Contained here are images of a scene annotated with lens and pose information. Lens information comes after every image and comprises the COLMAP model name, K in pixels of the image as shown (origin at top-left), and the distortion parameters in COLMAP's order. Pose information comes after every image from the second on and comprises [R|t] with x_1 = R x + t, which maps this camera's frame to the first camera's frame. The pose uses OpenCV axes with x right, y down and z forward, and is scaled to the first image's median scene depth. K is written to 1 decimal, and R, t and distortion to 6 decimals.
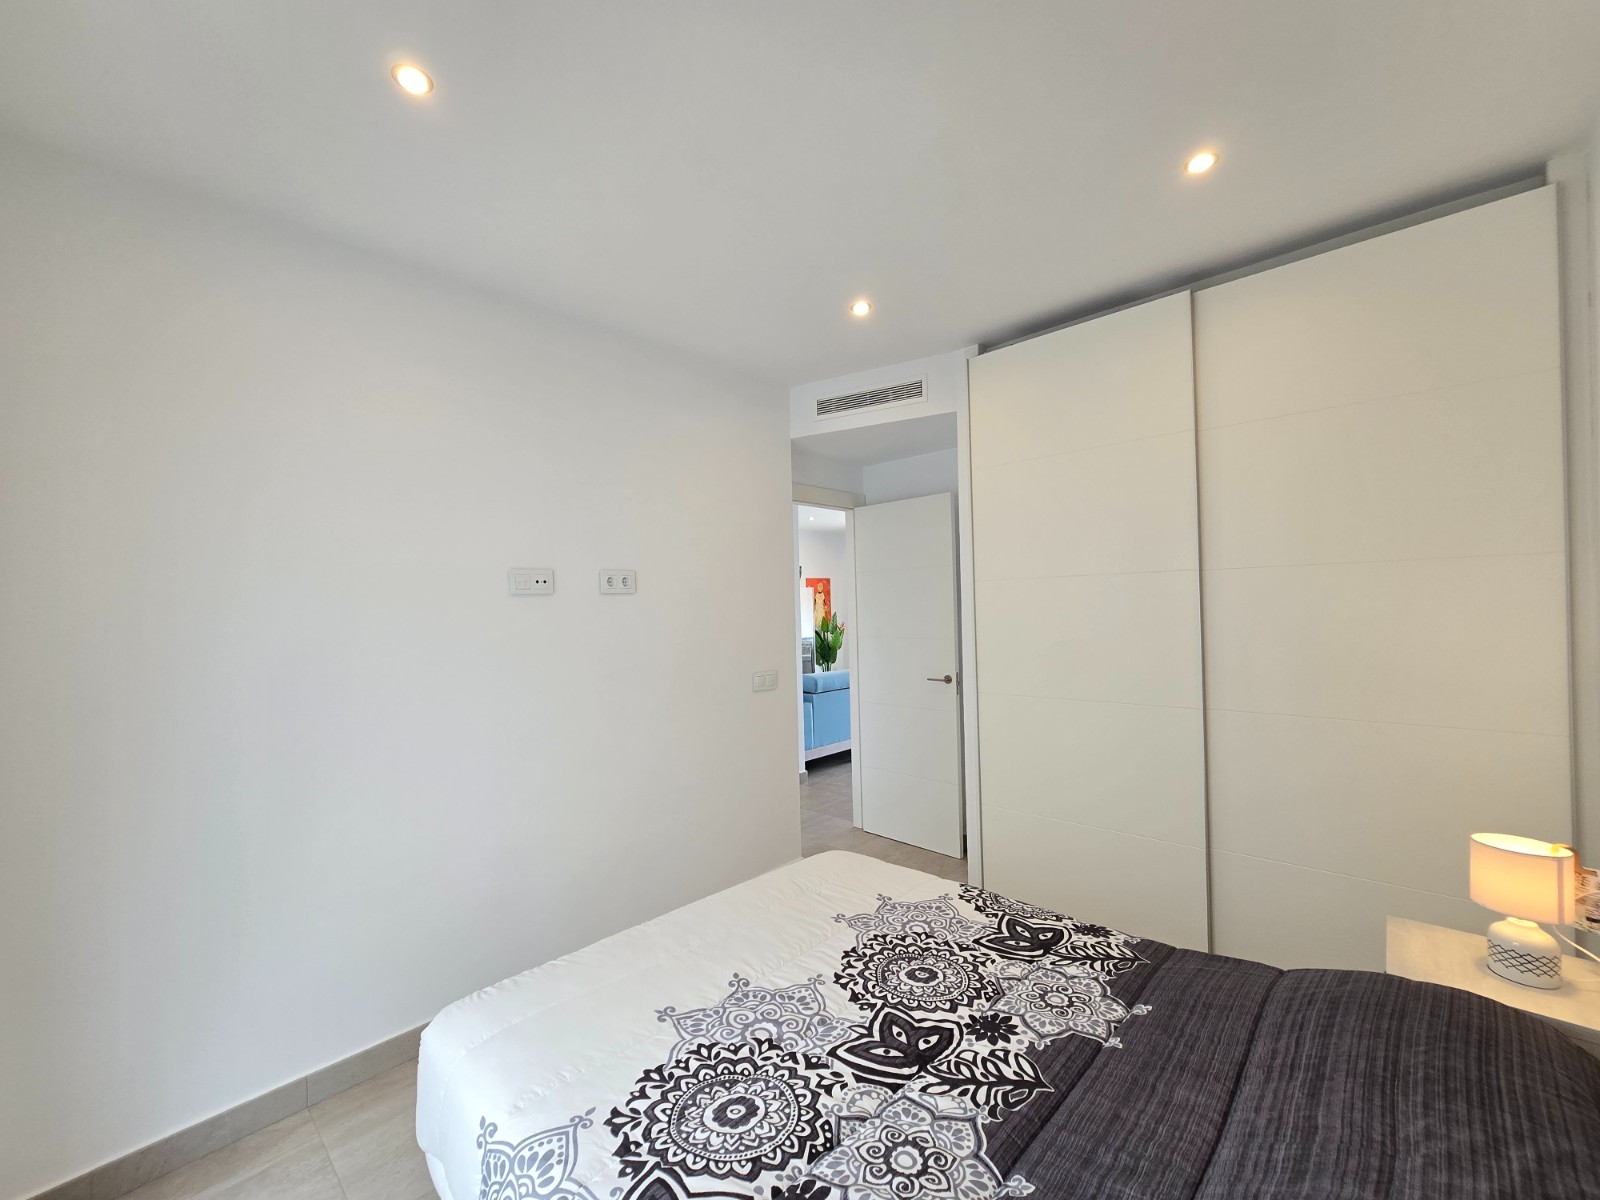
lens RADIAL K [[653.3, 0, 800.5], [0, 653.3, 604.6], [0, 0, 1]] dist [-0.001403, -0.001280]
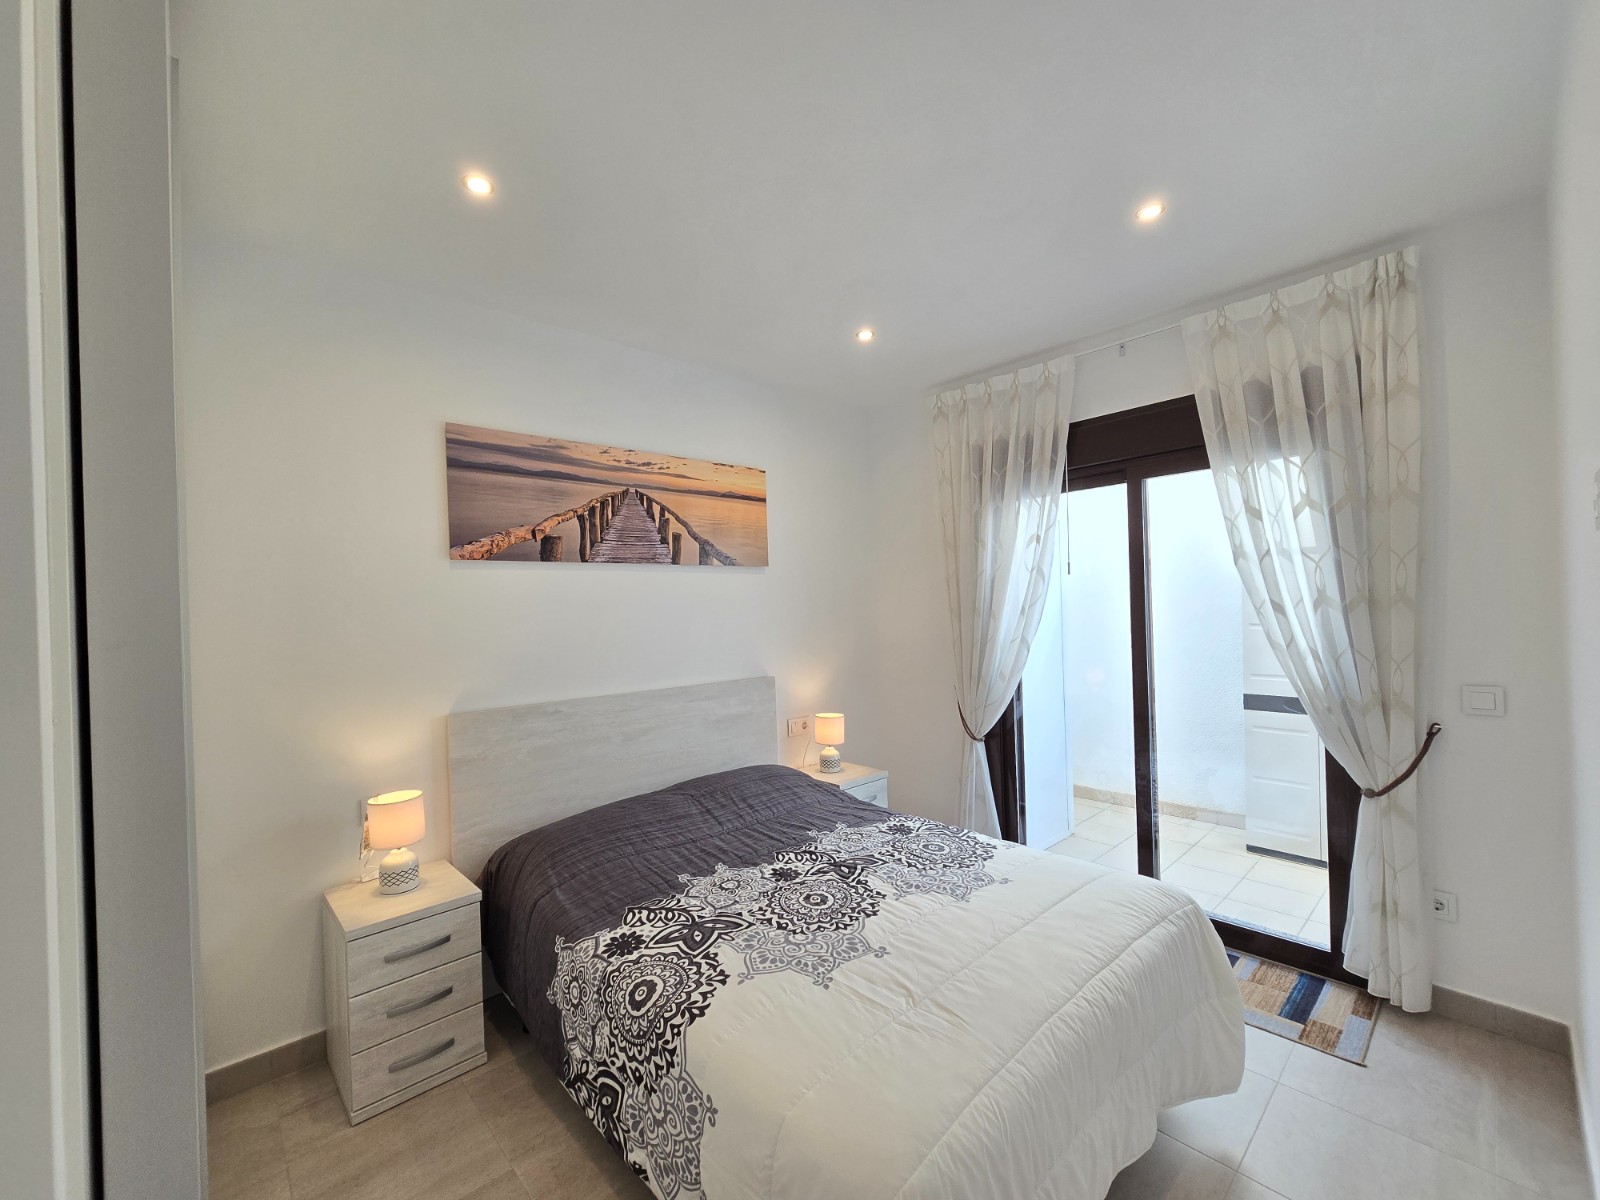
lens RADIAL K [[653.3, 0, 803.0], [0, 653.3, 605.3], [0, 0, 1]] dist [-0.001403, -0.001280]
pose [[-0.996141, 0.056743, 0.066954, 0.102568], [0.056236, 0.998373, -0.009423, 0.013846], [-0.067380, -0.005622, -0.997712, 2.461868]]
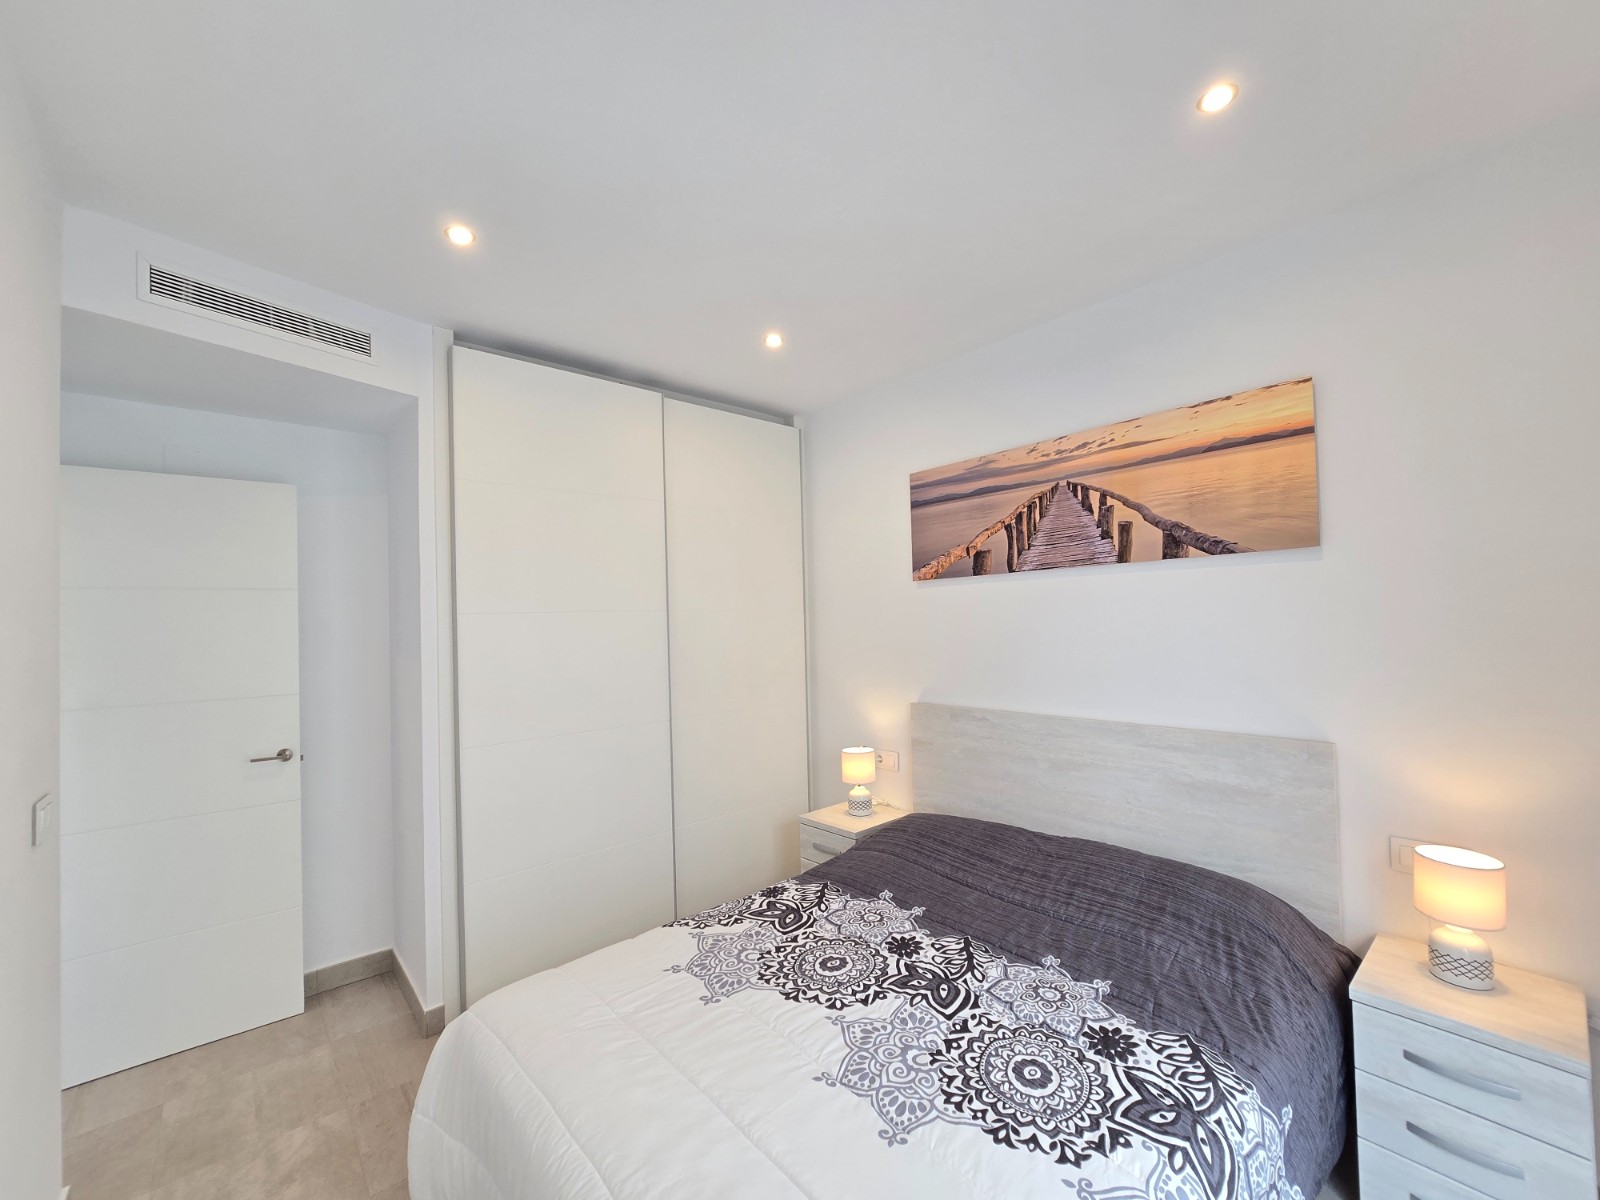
lens RADIAL K [[653.3, 0, 794.9], [0, 653.3, 605.2], [0, 0, 1]] dist [-0.001403, -0.001280]
pose [[0.098058, 0.048832, 0.993982, -1.051107], [0.020335, 0.998489, -0.051060, 0.009733], [-0.994973, 0.025220, 0.096916, 1.027009]]
